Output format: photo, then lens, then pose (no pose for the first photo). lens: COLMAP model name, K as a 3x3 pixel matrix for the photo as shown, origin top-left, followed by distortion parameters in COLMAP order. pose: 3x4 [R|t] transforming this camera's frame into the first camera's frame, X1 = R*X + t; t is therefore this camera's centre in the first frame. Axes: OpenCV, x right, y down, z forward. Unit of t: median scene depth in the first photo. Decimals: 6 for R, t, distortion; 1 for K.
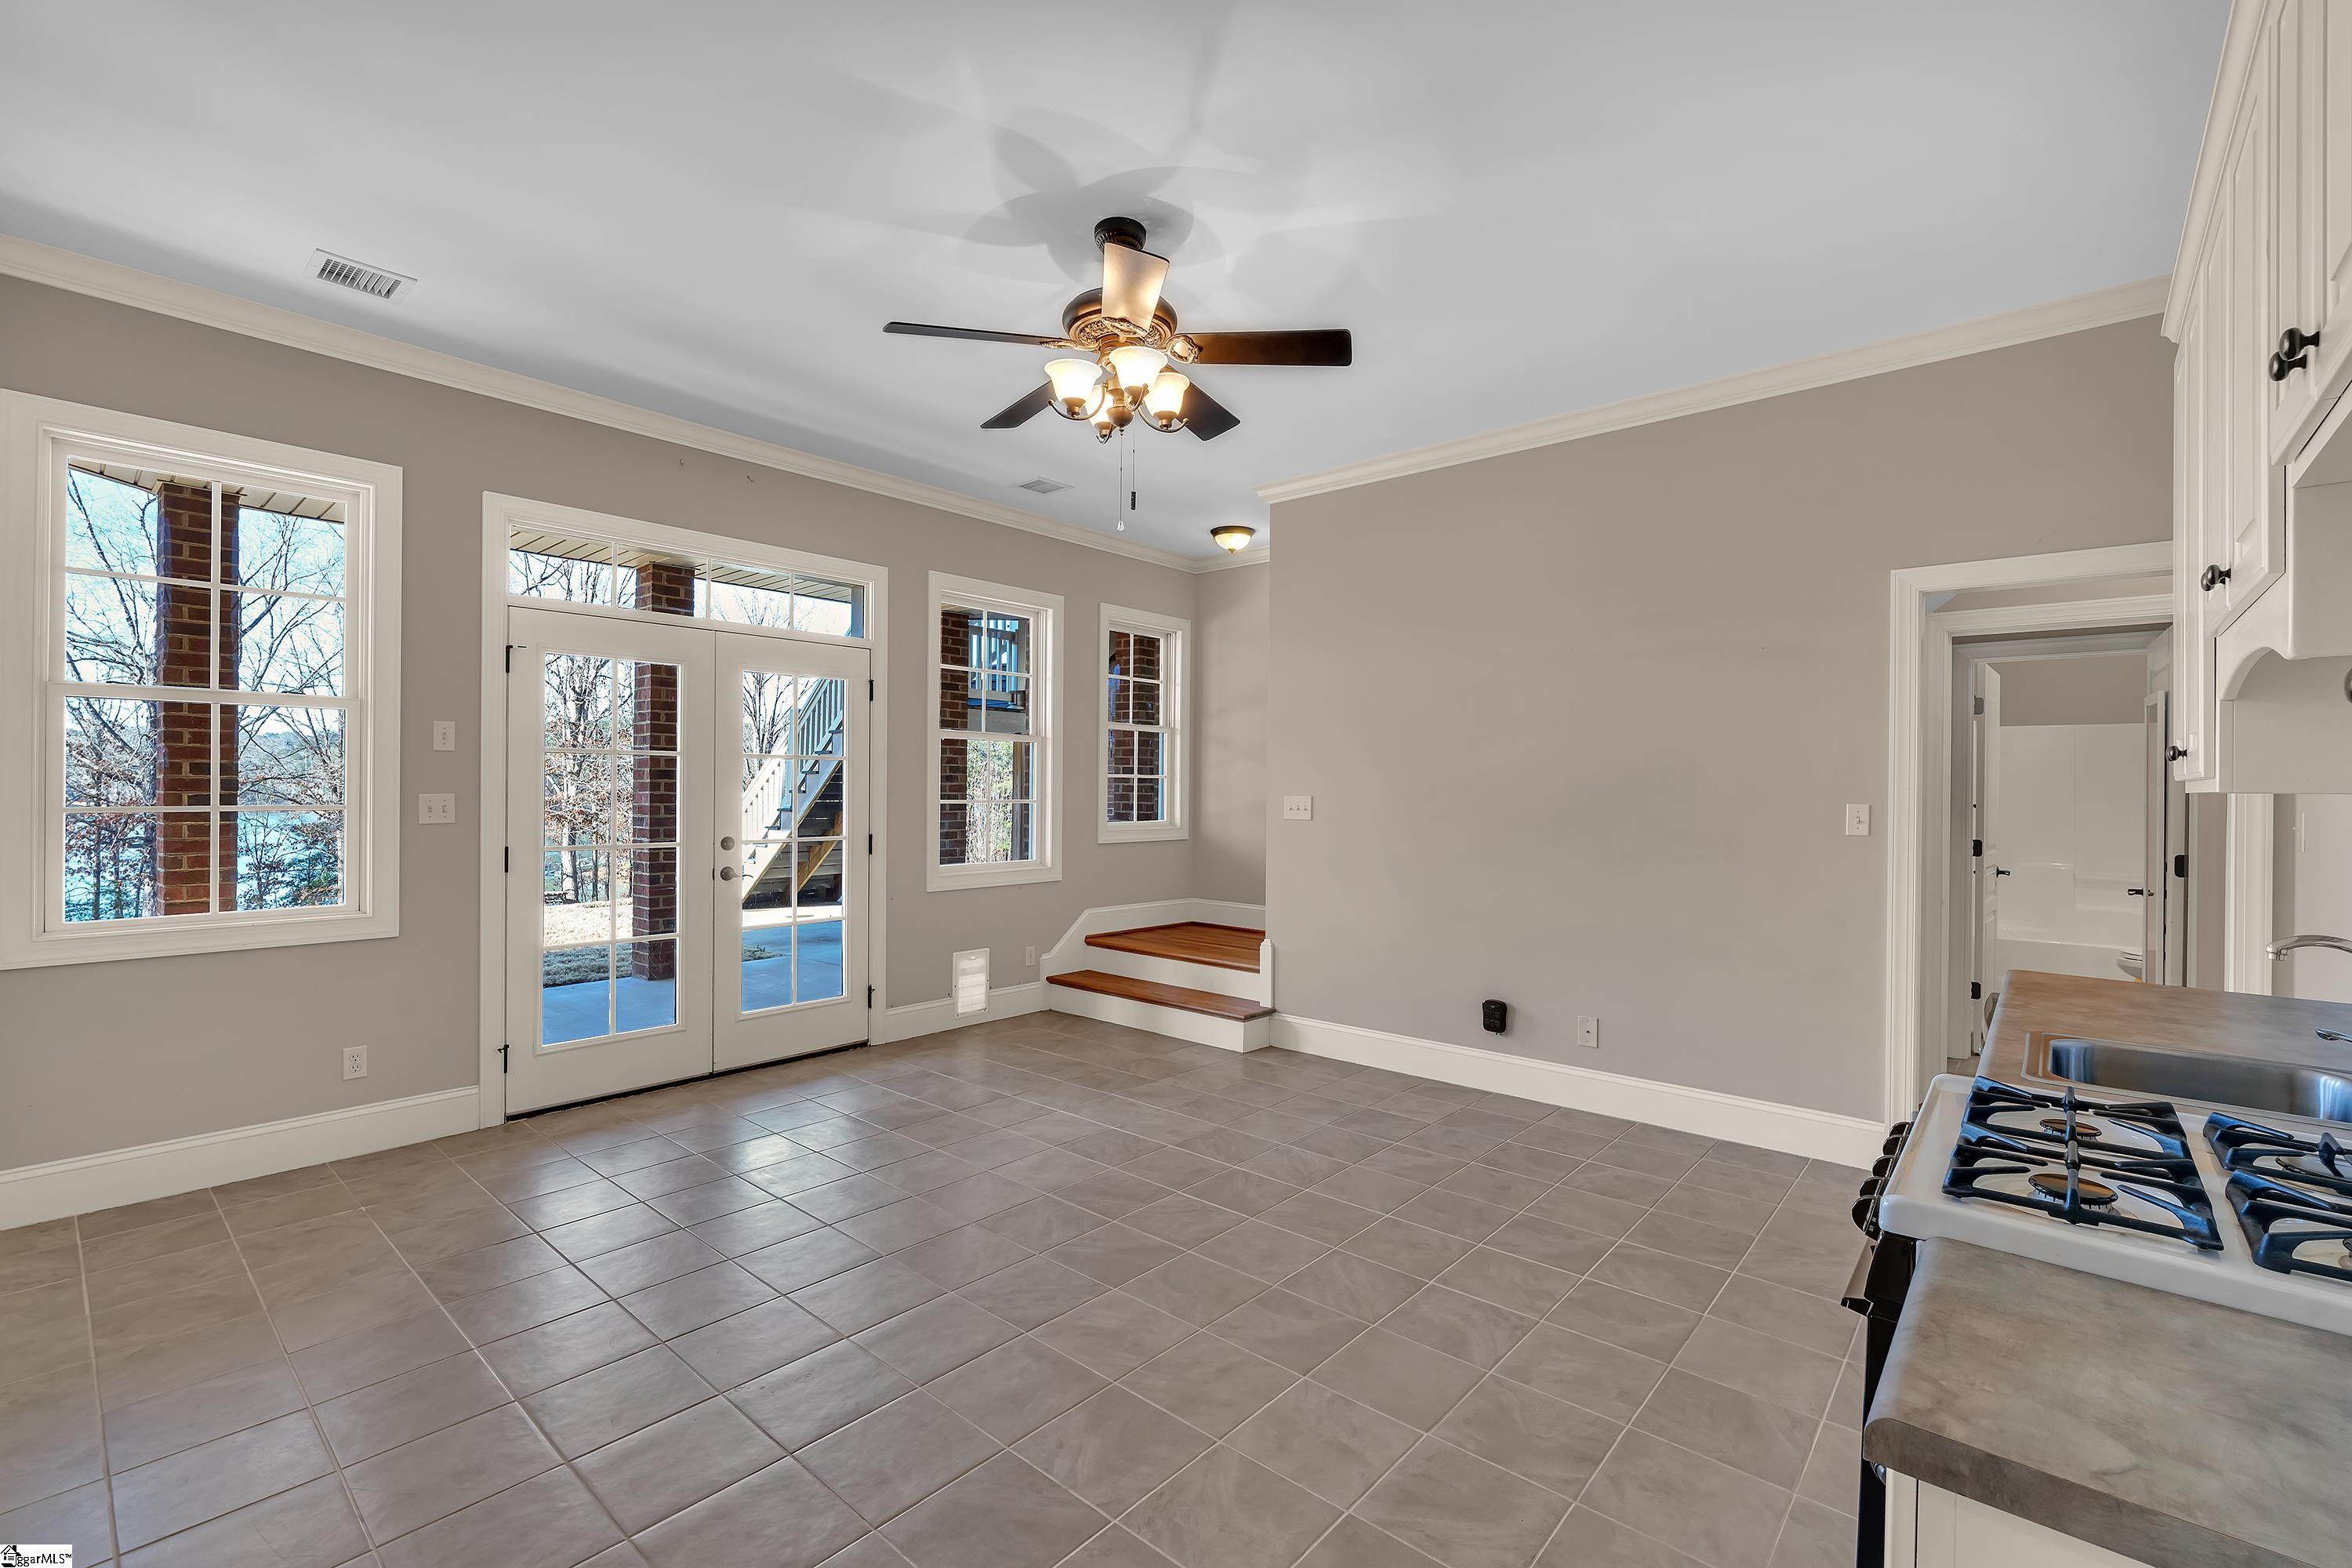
lens RADIAL K [[1013.3, 0, 1177.0], [0, 1013.3, 789.8], [0, 0, 1]] dist [-0.010043, 0.000600]
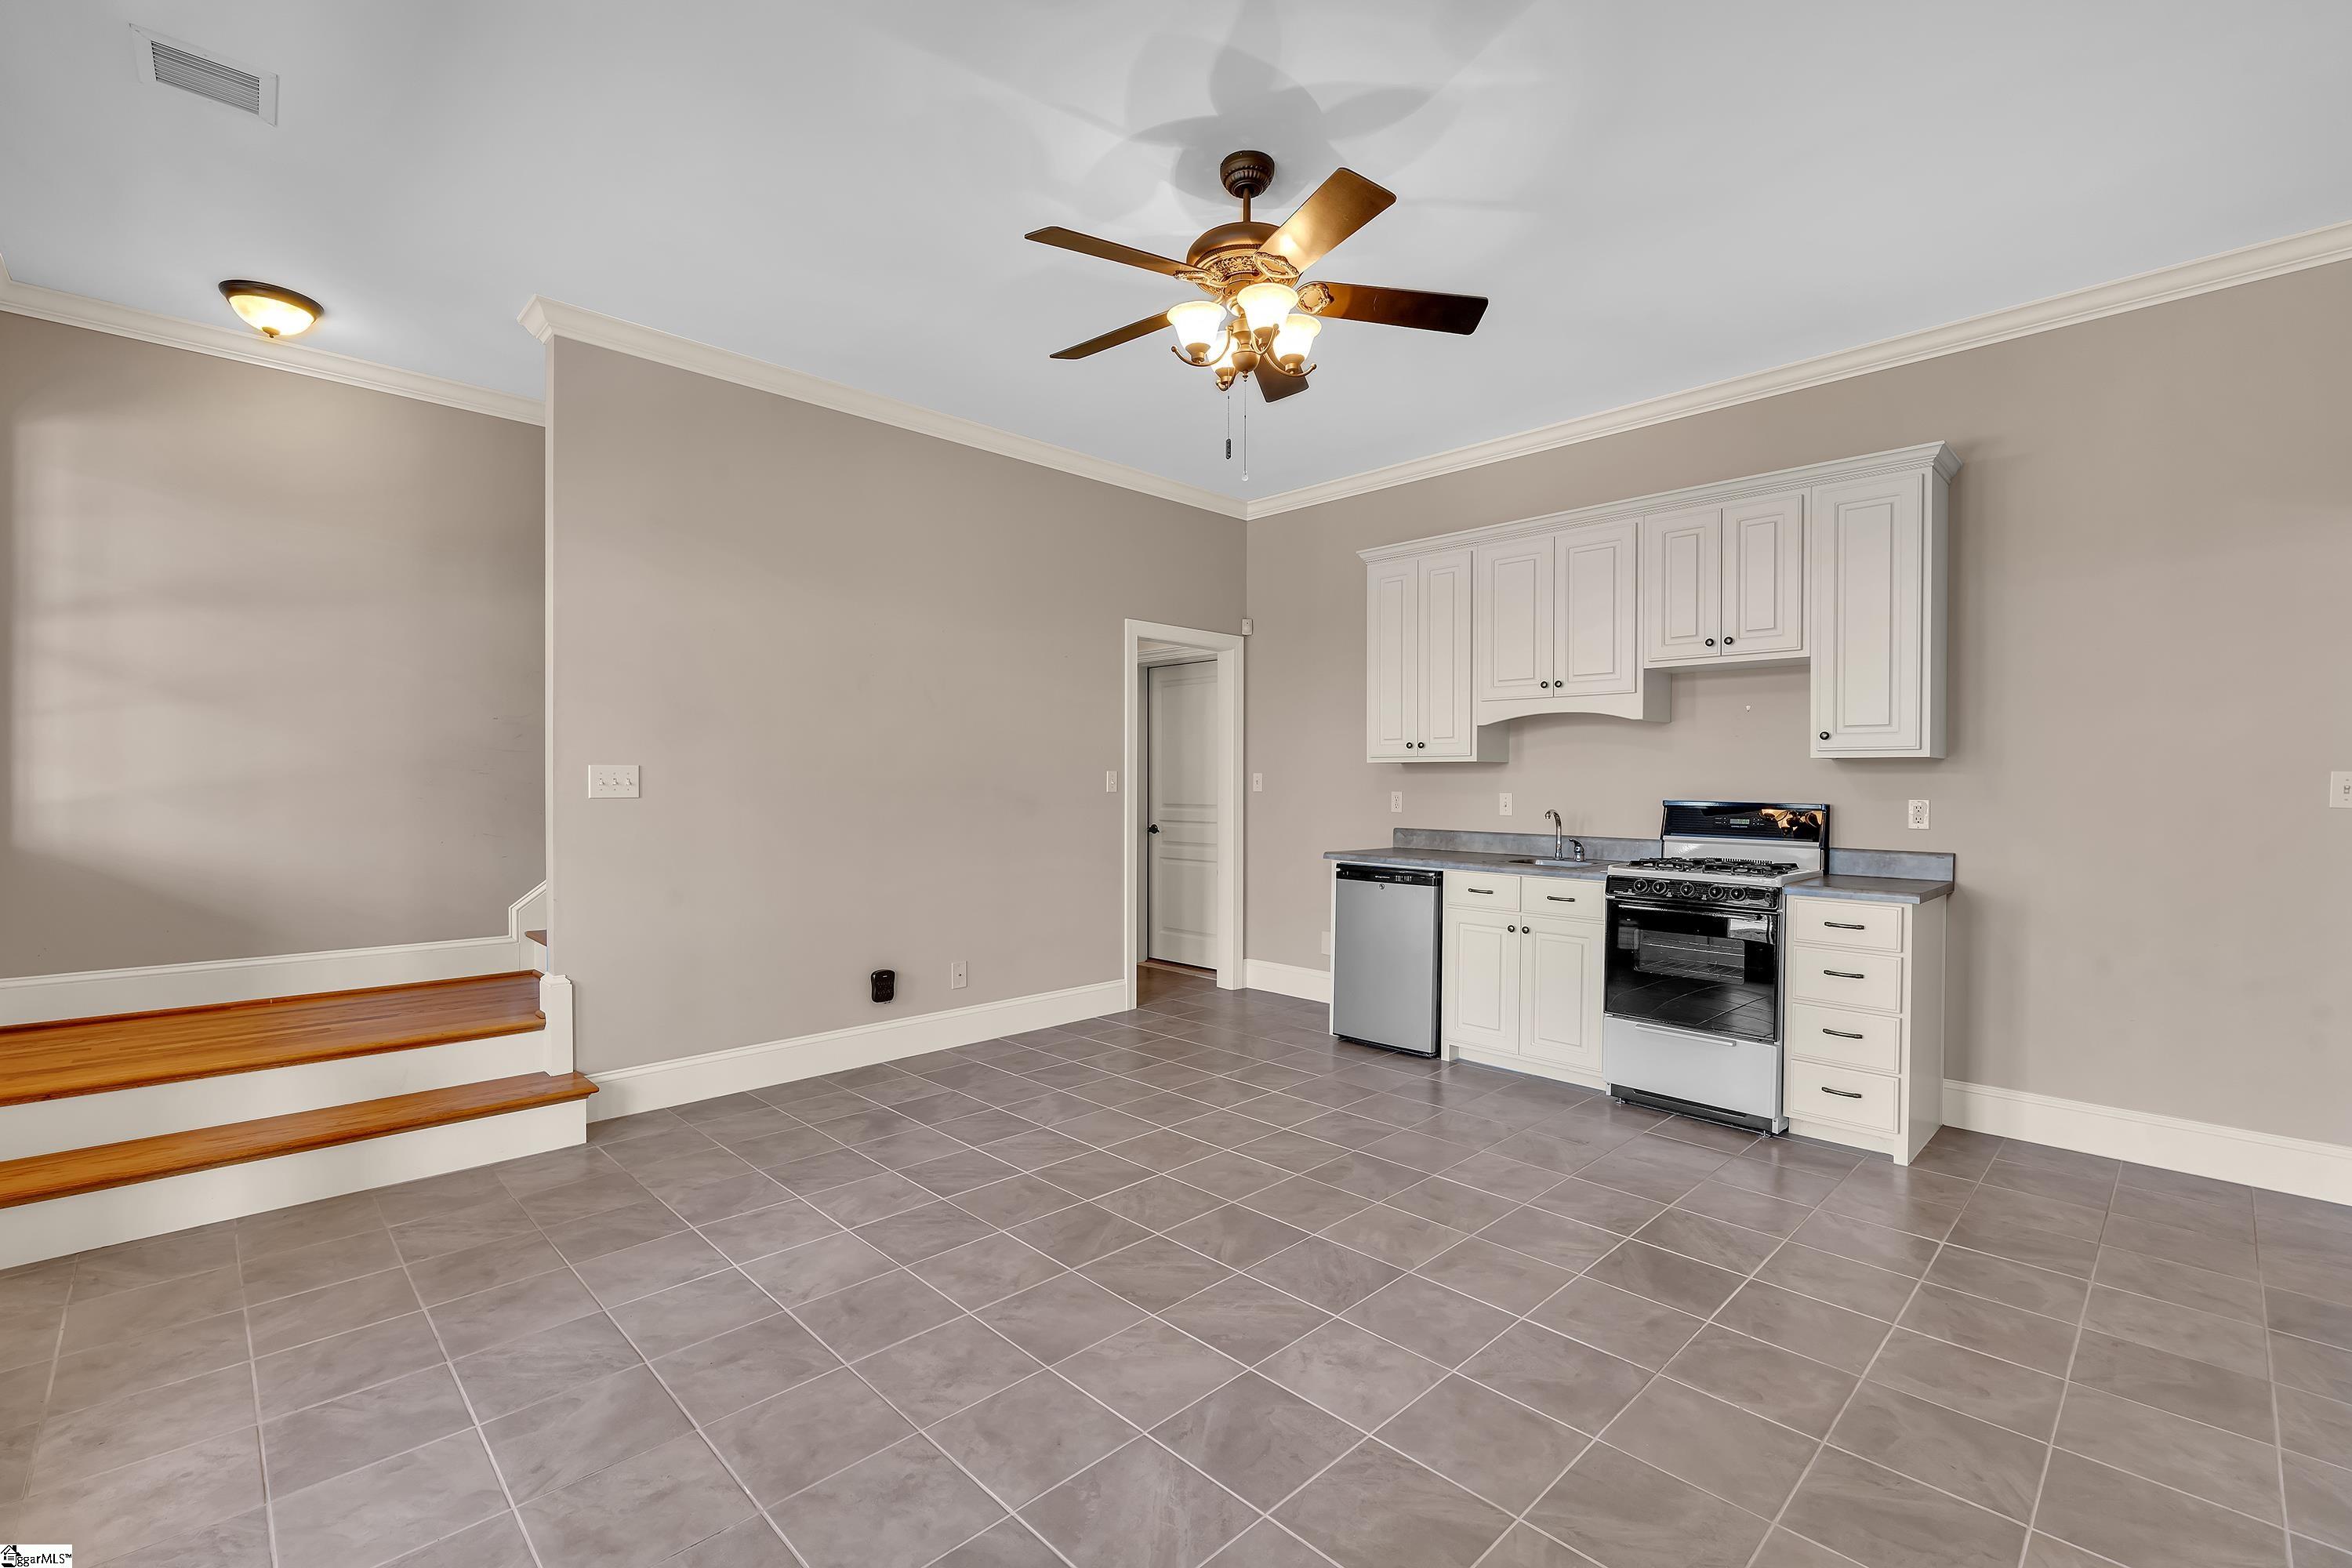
lens RADIAL K [[1013.3, 0, 1176.2], [0, 1013.3, 791.9], [0, 0, 1]] dist [-0.010043, 0.000600]
pose [[0.085998, -0.019558, 0.996103, -0.696613], [0.000380, 0.999808, 0.019598, 0.014025], [-0.996295, -0.001307, 0.085989, 0.670073]]
